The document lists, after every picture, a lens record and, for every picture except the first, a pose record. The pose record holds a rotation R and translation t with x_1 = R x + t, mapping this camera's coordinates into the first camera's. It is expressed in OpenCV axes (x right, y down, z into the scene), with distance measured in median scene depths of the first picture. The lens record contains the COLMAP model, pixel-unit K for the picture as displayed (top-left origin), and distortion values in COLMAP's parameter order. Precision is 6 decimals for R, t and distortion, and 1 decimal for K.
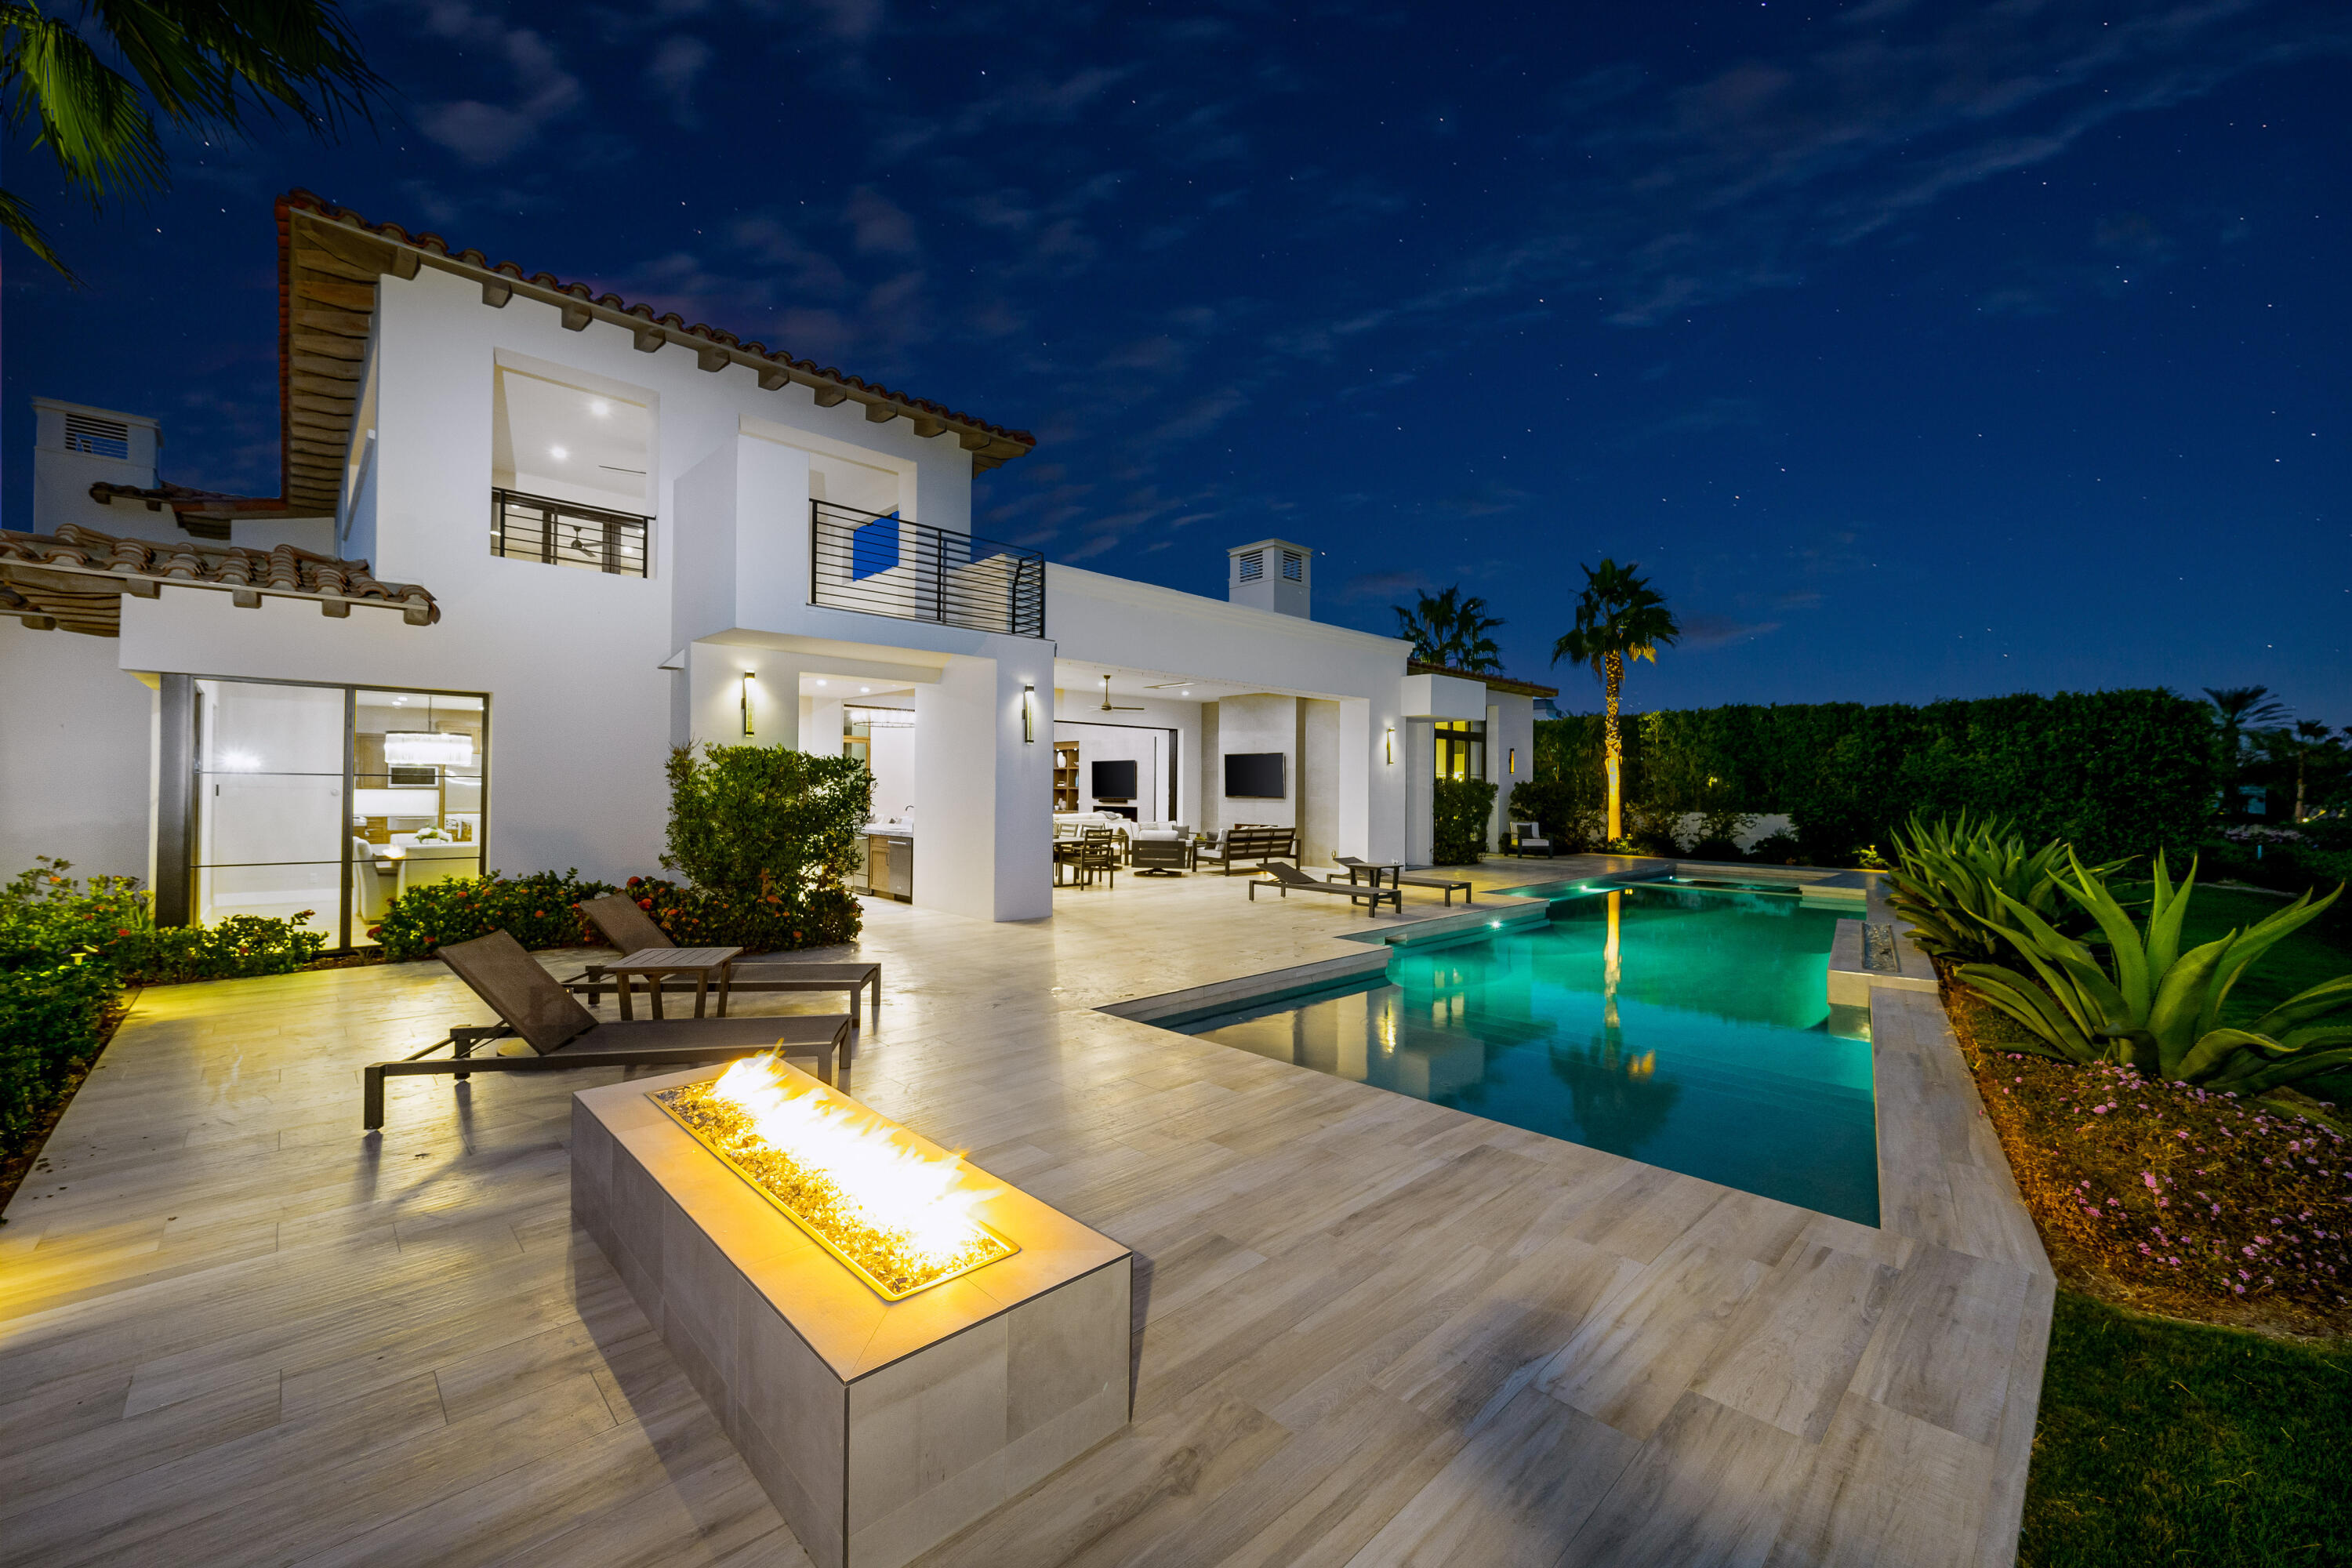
lens RADIAL K [[940.9, 0, 1160.1], [0, 940.9, 788.4], [0, 0, 1]] dist [0.001835, 0.000292]
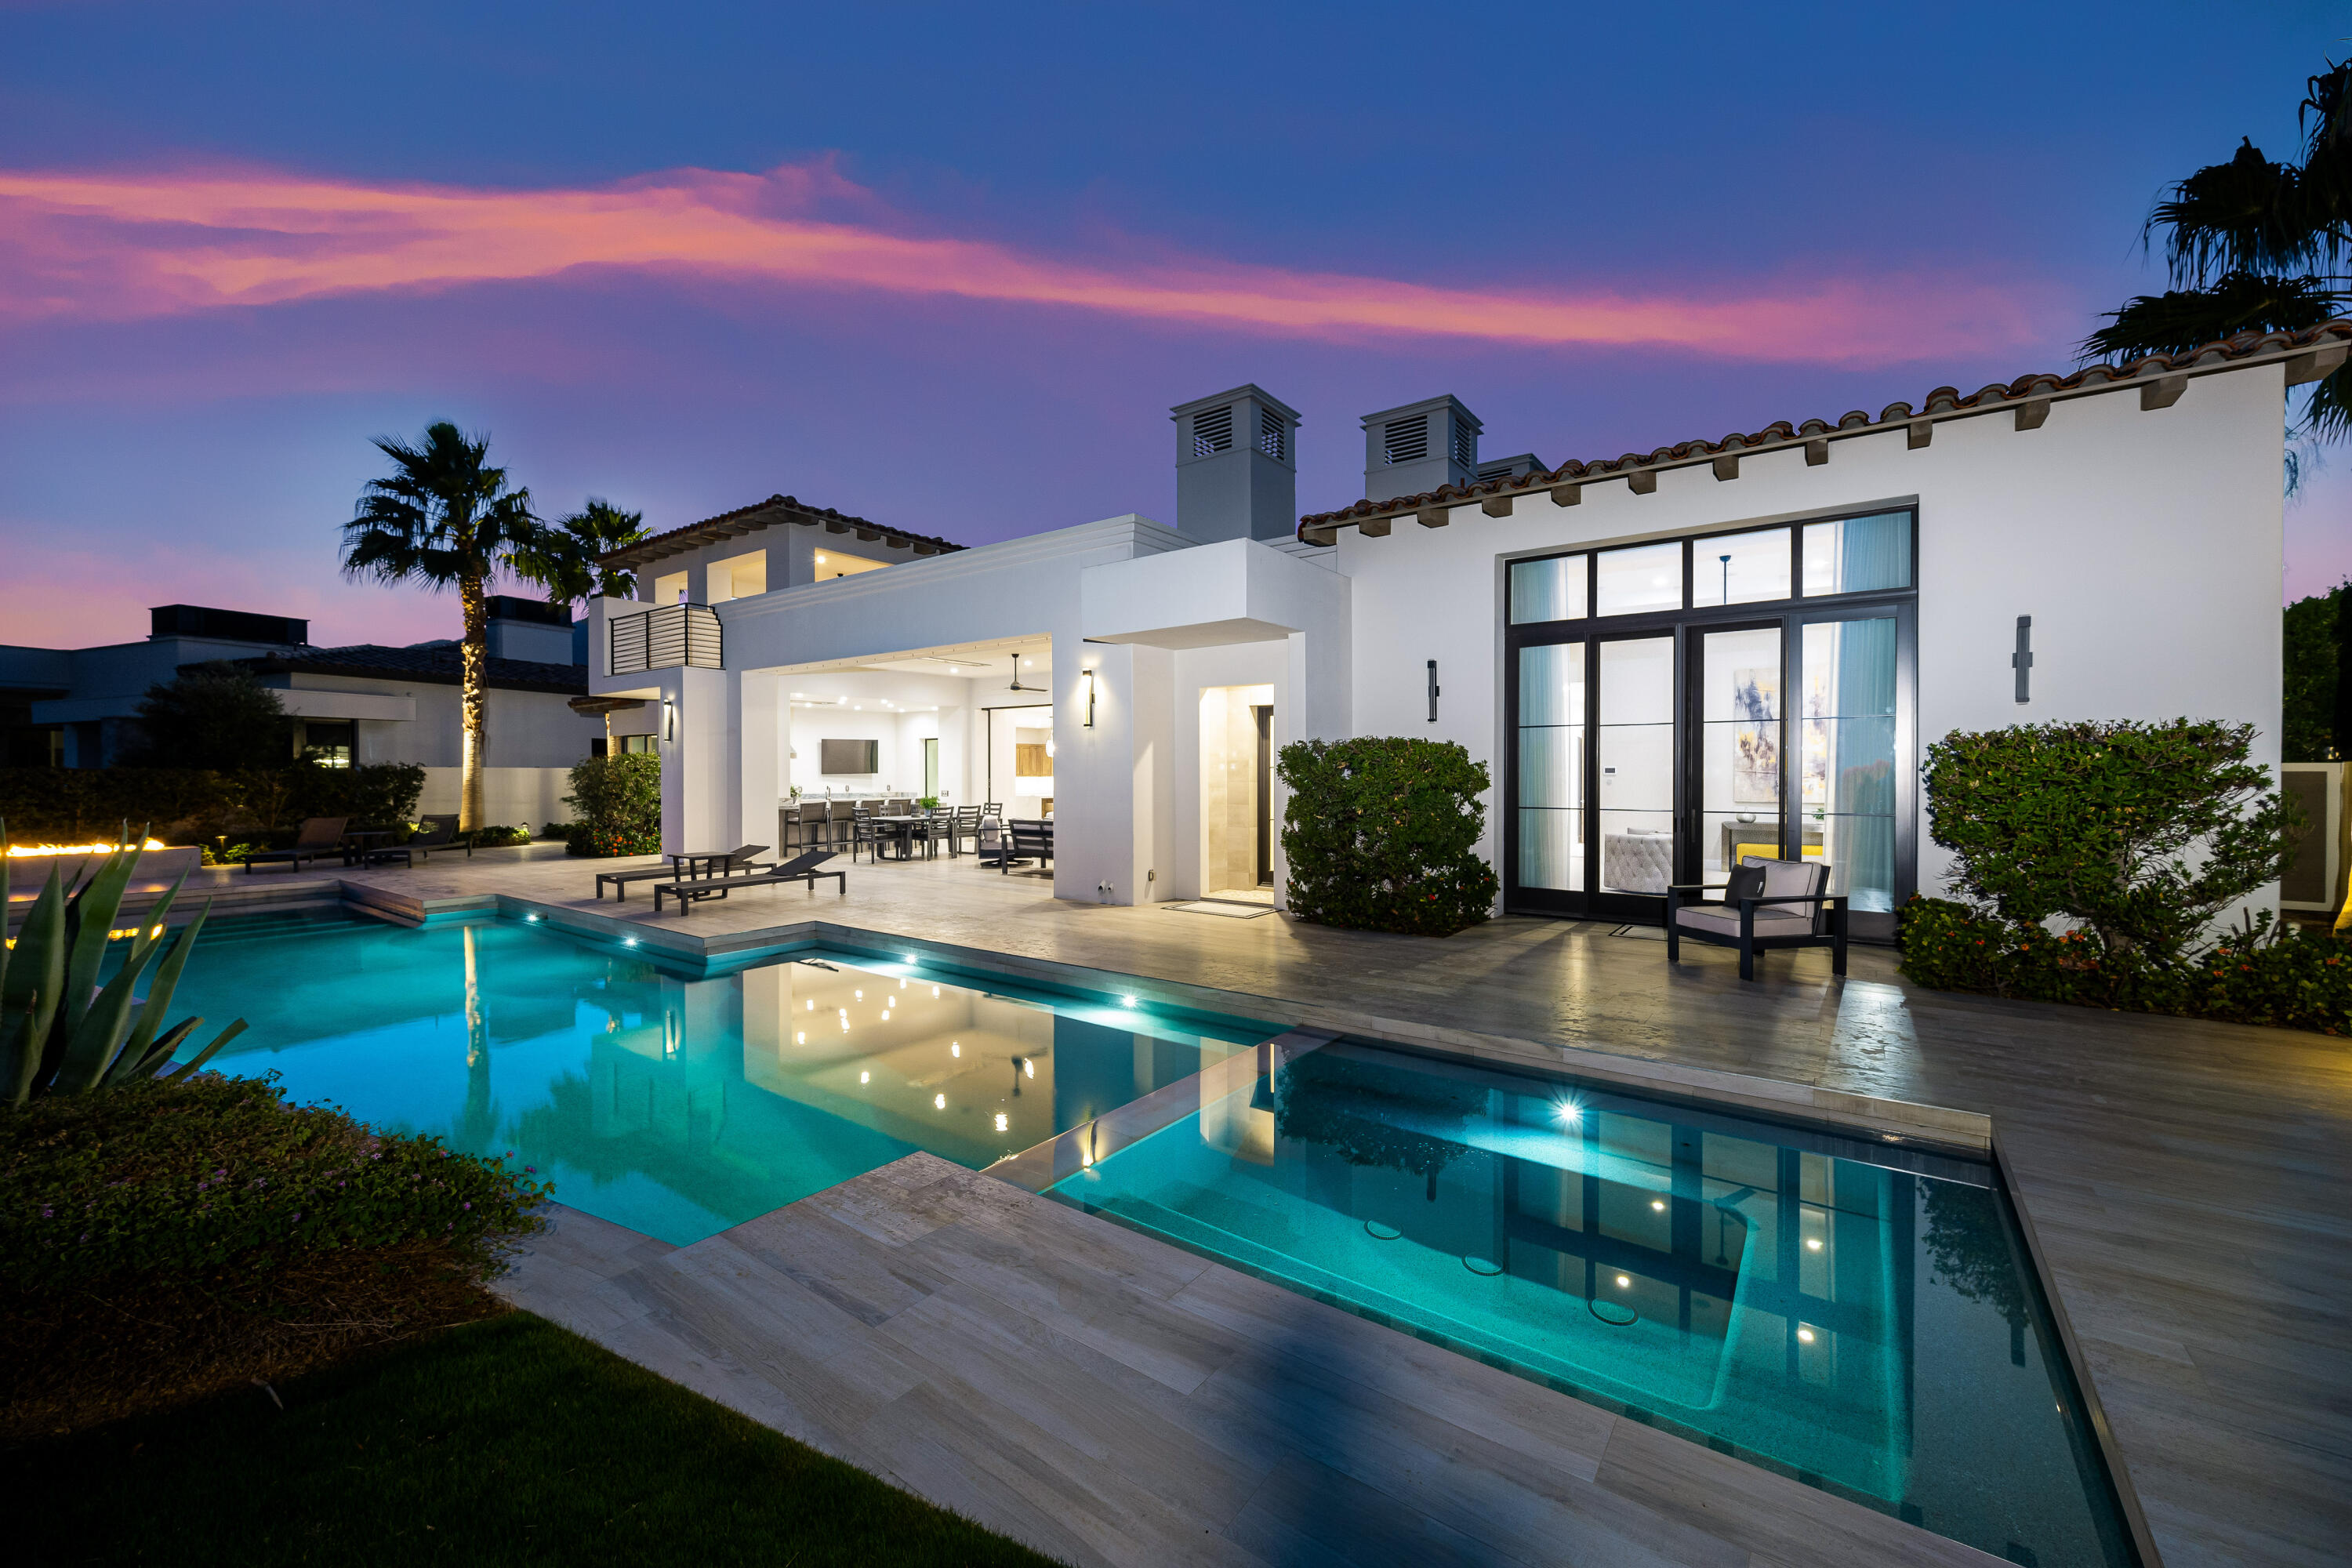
lens RADIAL K [[940.9, 0, 1164.6], [0, 940.9, 786.1], [0, 0, 1]] dist [0.001835, 0.000292]
pose [[0.162707, -0.007499, -0.986646, 0.736622], [-0.003043, 0.999963, -0.008102, 0.015879], [0.986670, 0.004320, 0.162678, 0.821133]]
